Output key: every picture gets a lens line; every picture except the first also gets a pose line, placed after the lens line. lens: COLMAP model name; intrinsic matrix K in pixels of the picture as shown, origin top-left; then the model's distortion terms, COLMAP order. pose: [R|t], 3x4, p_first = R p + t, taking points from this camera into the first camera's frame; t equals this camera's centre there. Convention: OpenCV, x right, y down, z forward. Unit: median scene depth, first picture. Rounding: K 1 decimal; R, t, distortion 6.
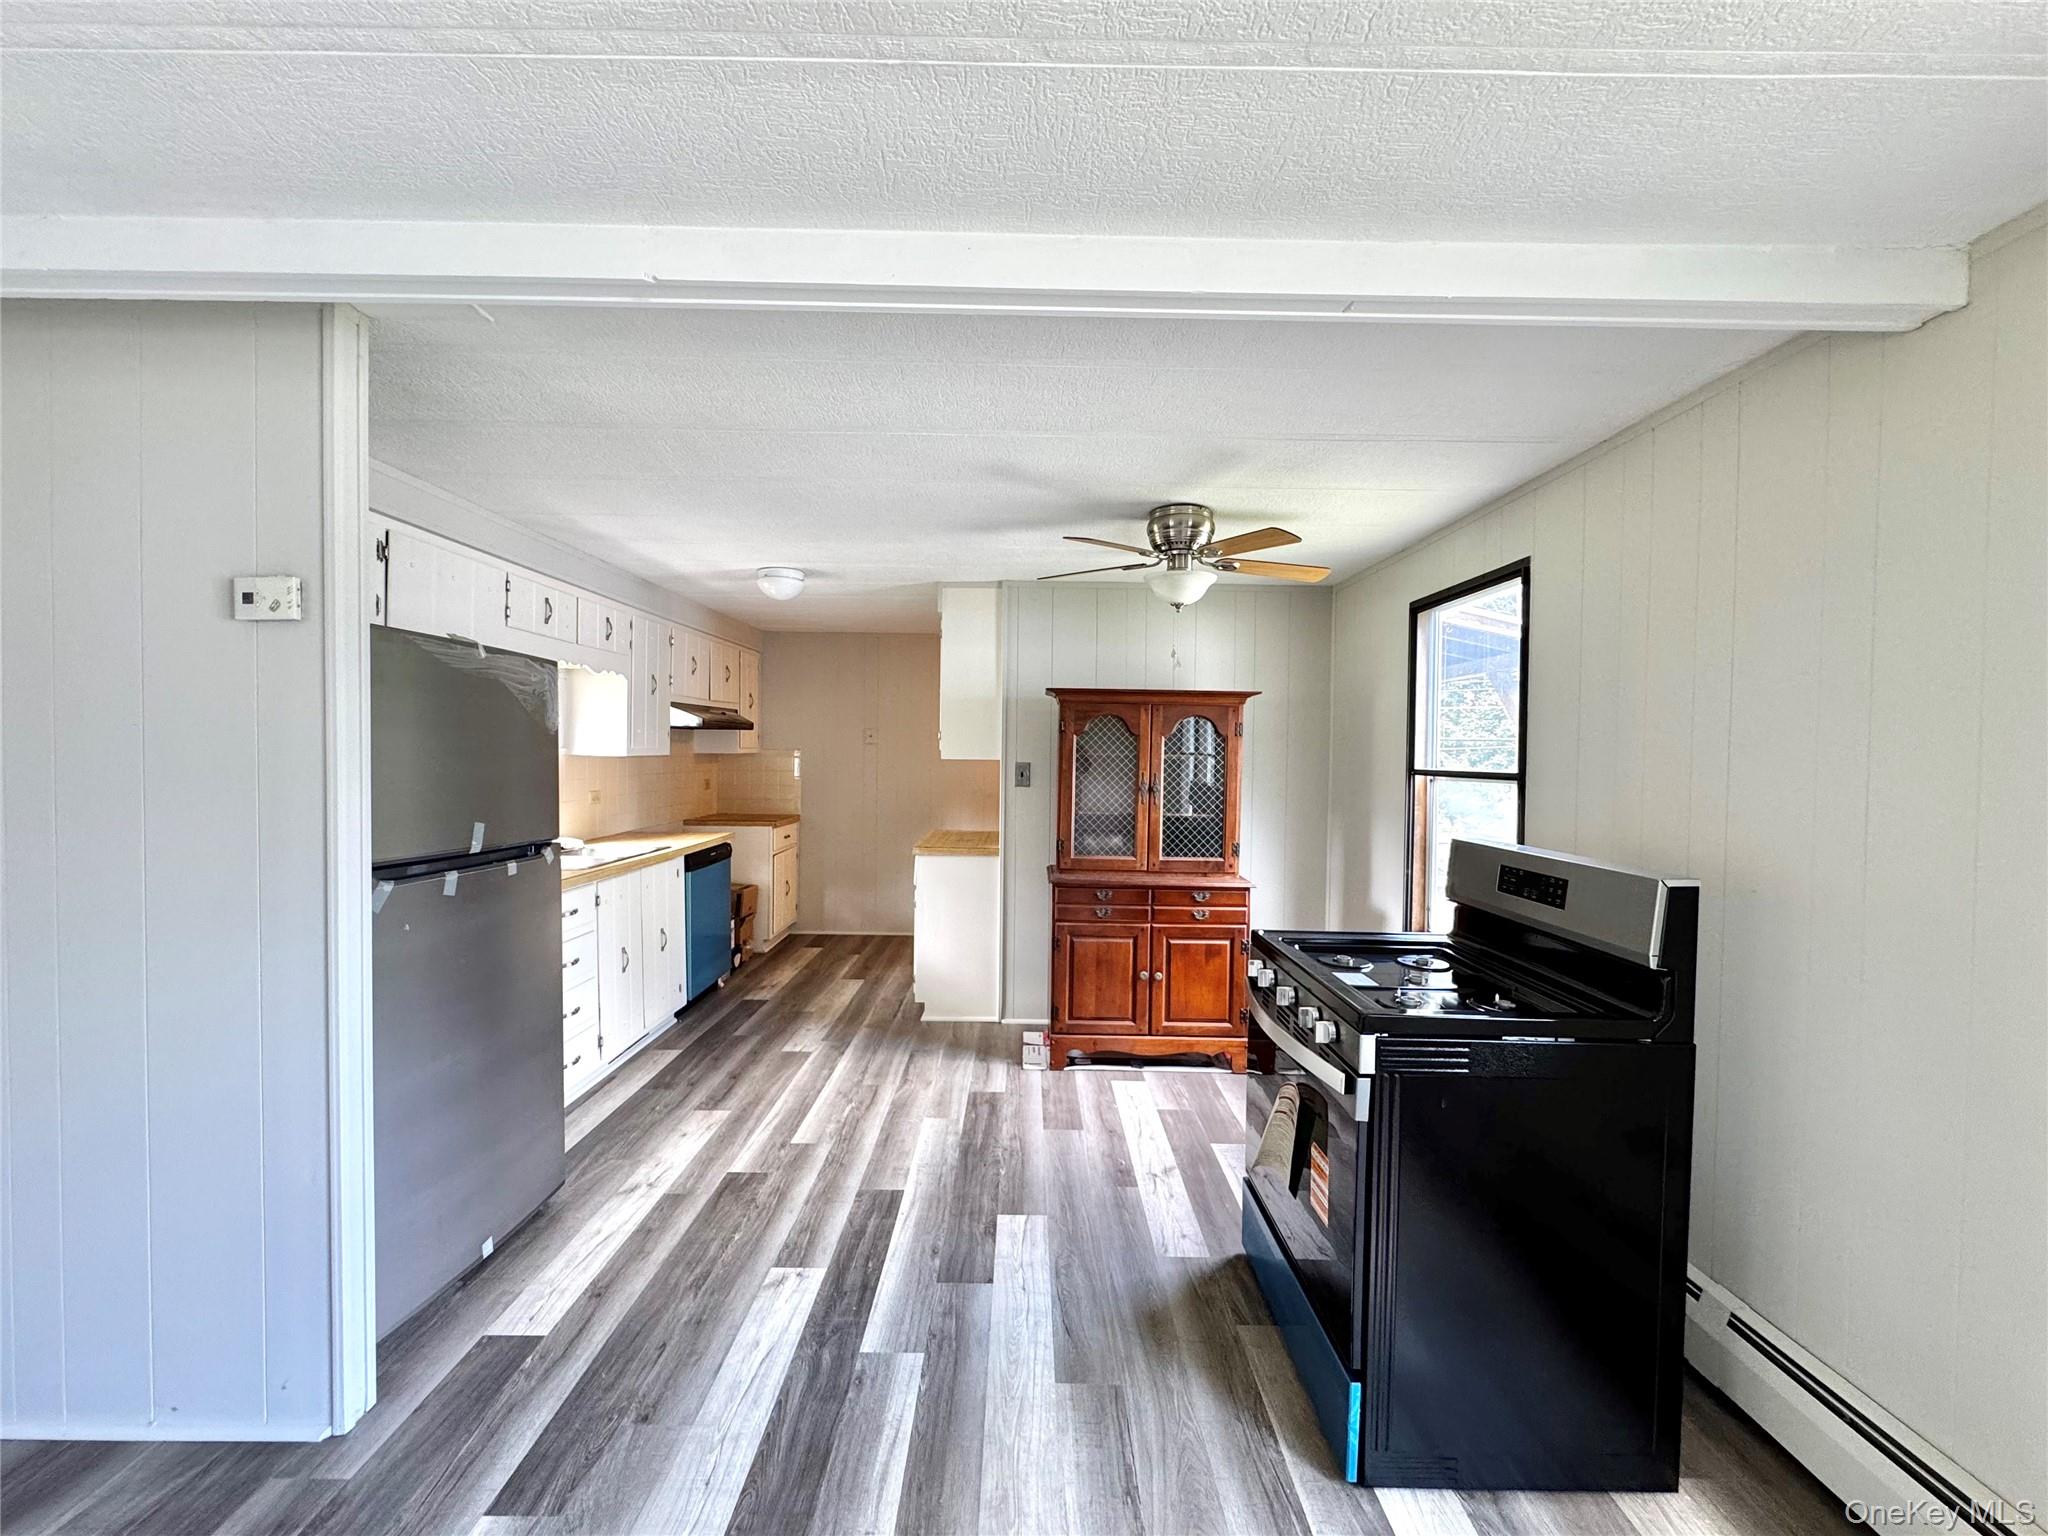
lens RADIAL K [[817.6, 0, 1024.0], [0, 817.6, 768.0], [0, 0, 1]] dist [-0.001127, 0.000292]
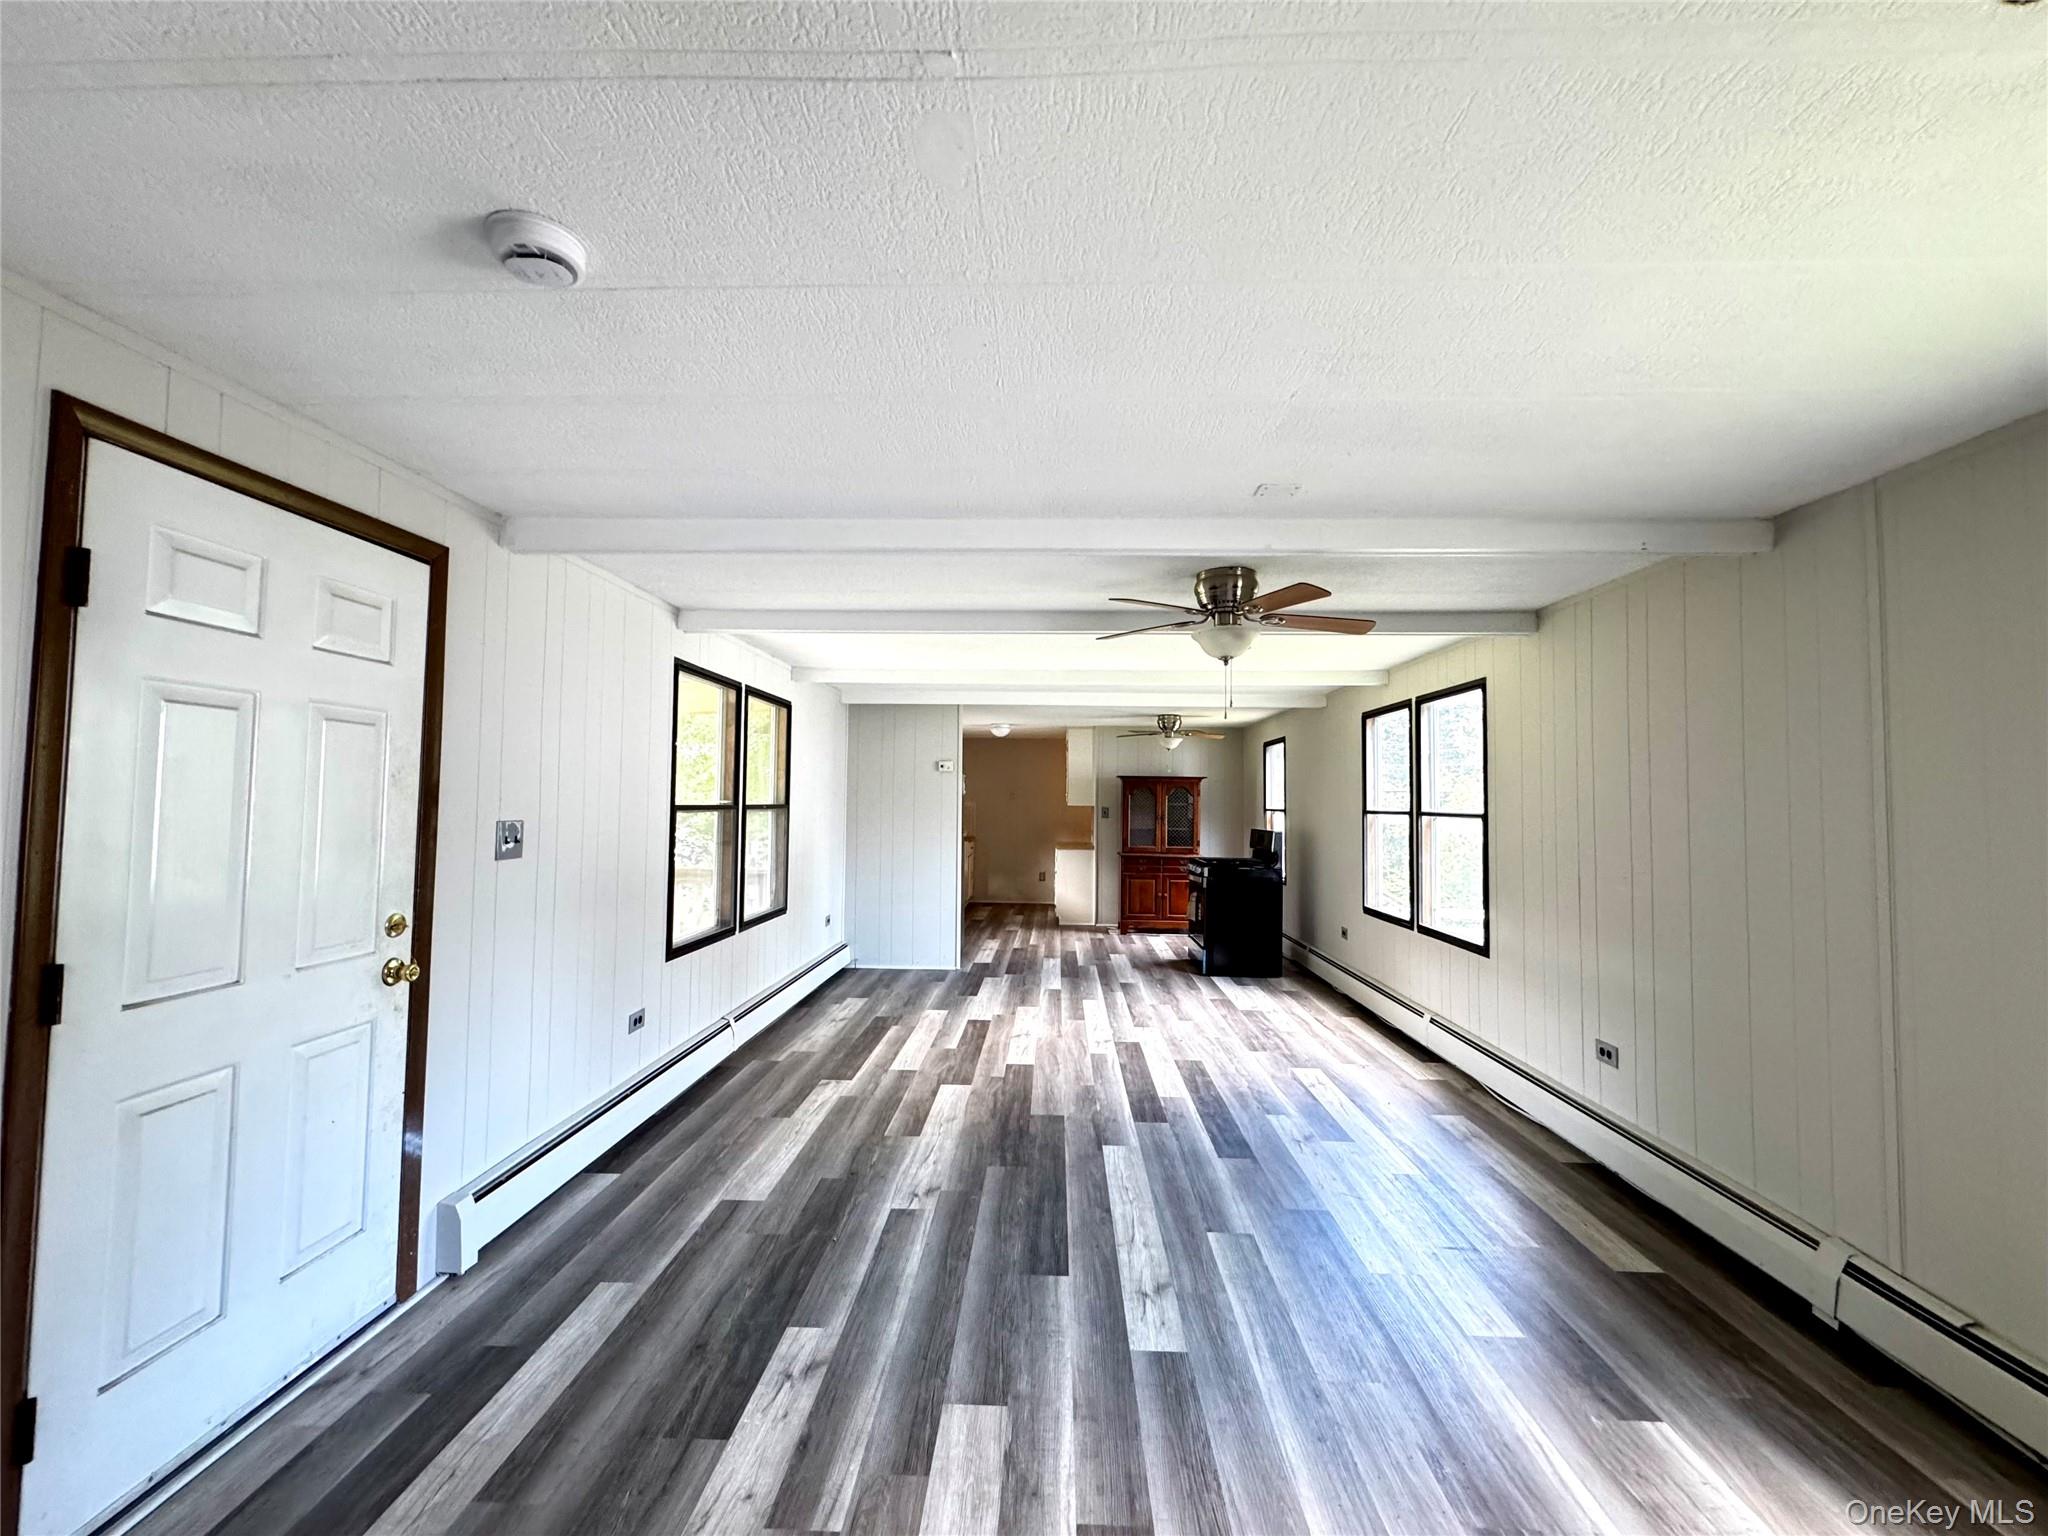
lens RADIAL K [[817.6, 0, 1024.0], [0, 817.6, 768.0], [0, 0, 1]] dist [-0.001127, 0.000292]
pose [[0.997917, -0.002989, -0.064435, -0.078006], [-0.000210, 0.998770, -0.049585, -0.002116], [0.064504, 0.049496, 0.996689, -1.146006]]
